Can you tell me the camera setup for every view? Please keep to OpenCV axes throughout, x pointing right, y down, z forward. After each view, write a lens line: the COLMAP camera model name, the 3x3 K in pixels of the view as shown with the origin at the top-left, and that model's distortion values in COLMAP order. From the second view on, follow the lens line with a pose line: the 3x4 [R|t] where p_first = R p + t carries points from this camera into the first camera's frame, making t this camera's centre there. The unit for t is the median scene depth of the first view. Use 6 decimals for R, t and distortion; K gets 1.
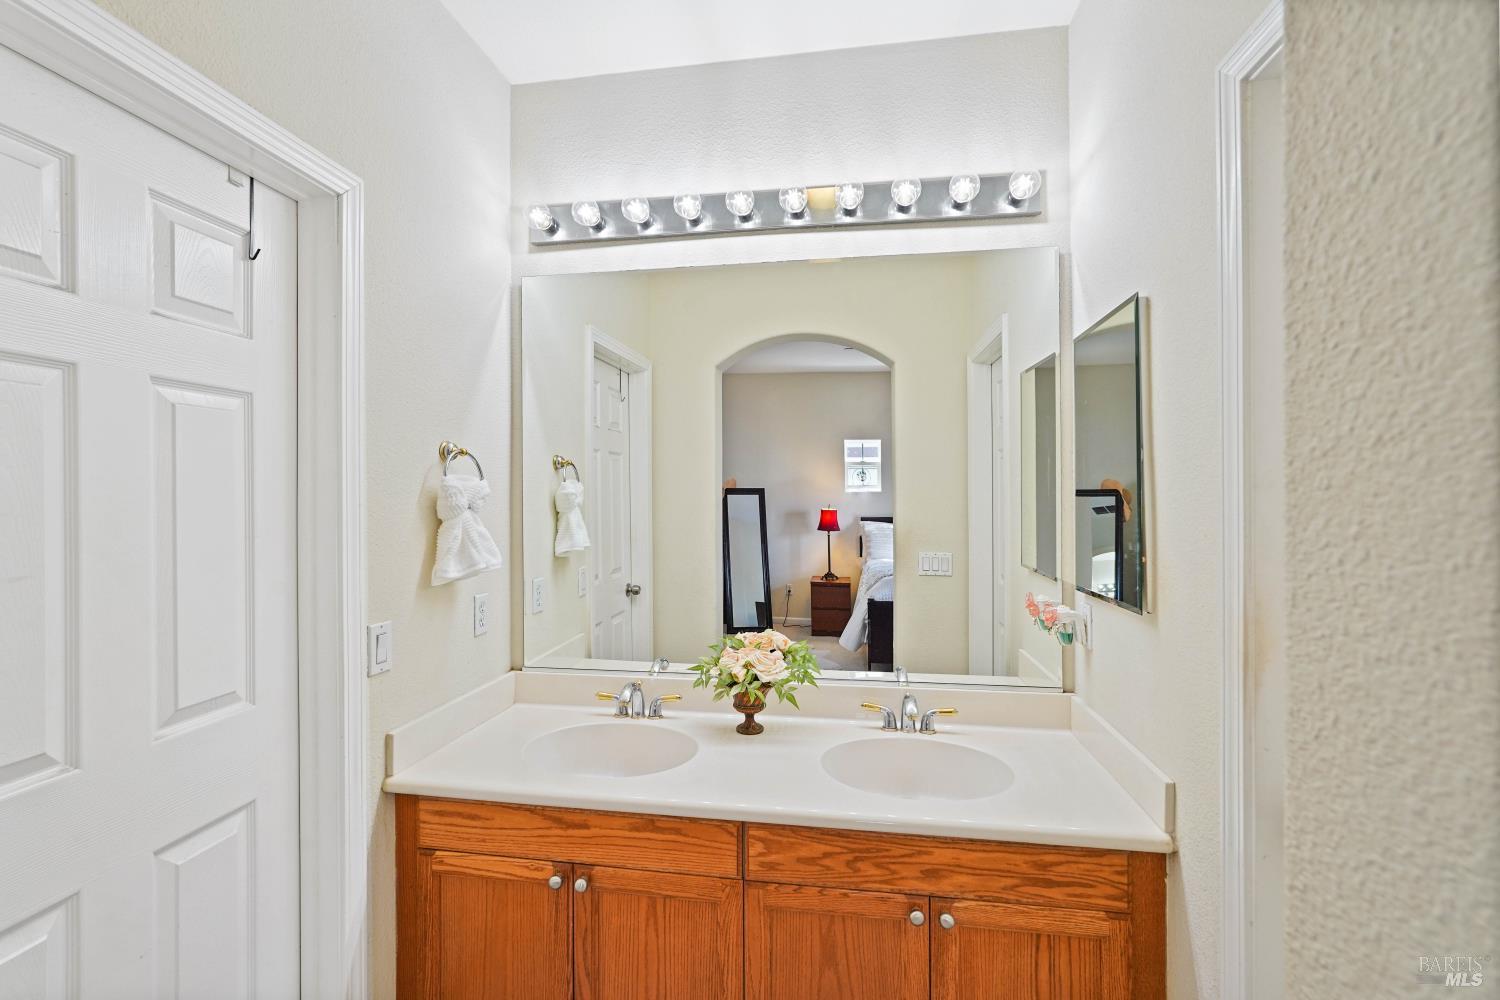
lens RADIAL K [[668.5, 0, 749.8], [0, 668.5, 488.3], [0, 0, 1]] dist [-0.001966, 0.000676]
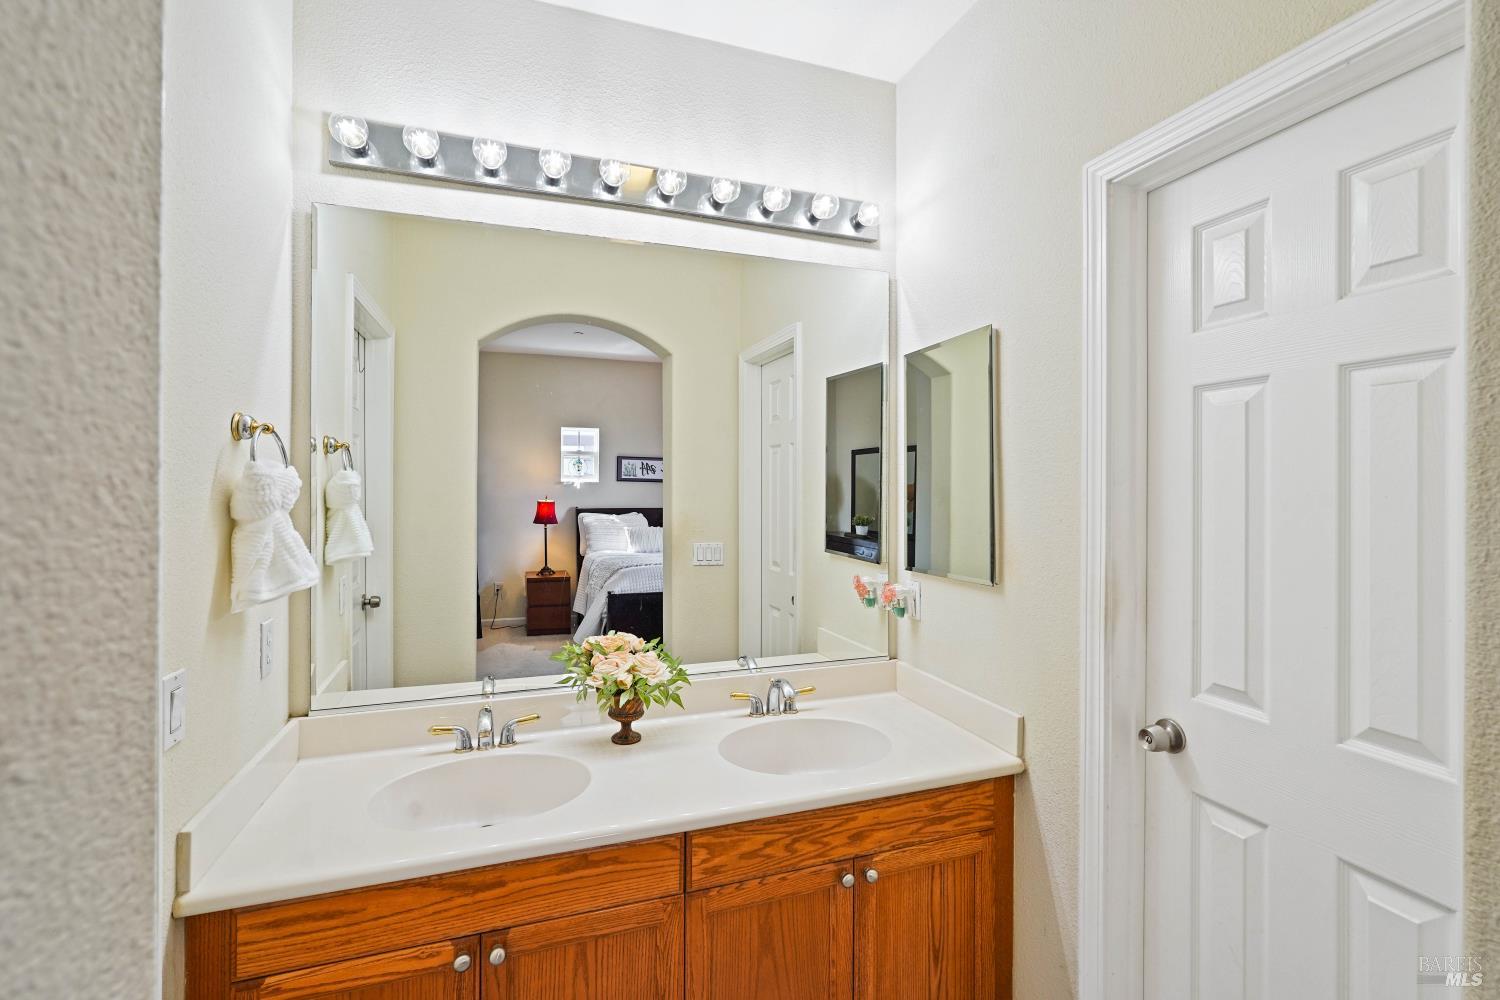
lens RADIAL K [[682.7, 0, 753.8], [0, 682.7, 478.4], [0, 0, 1]] dist [-0.010315, 0.008233]
pose [[0.875678, 0.008771, 0.482816, -0.378954], [-0.008639, 0.999960, -0.002497, -0.002431], [-0.482818, -0.001984, 0.875718, 0.100609]]
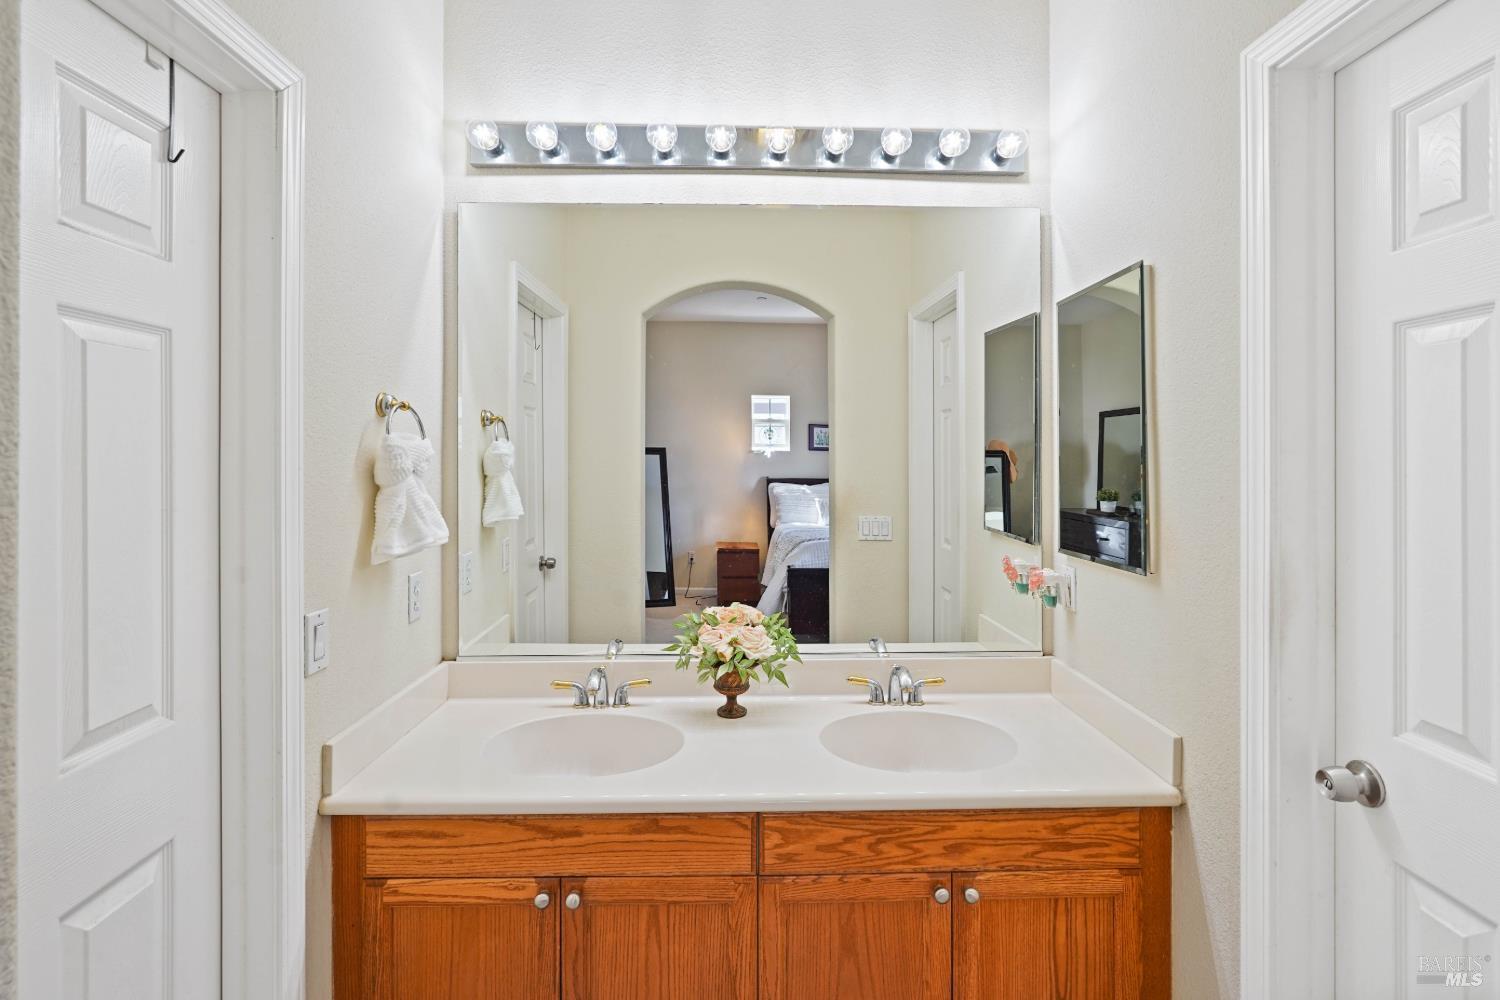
lens RADIAL K [[729.8, 0, 753.6], [0, 729.8, 446.3], [0, 0, 1]] dist [-0.009119, 0.007705]
pose [[0.982663, 0.004674, 0.185343, -0.194822], [-0.004575, 0.999989, -0.000959, -0.004528], [-0.185345, 0.000094, 0.982673, 0.013708]]
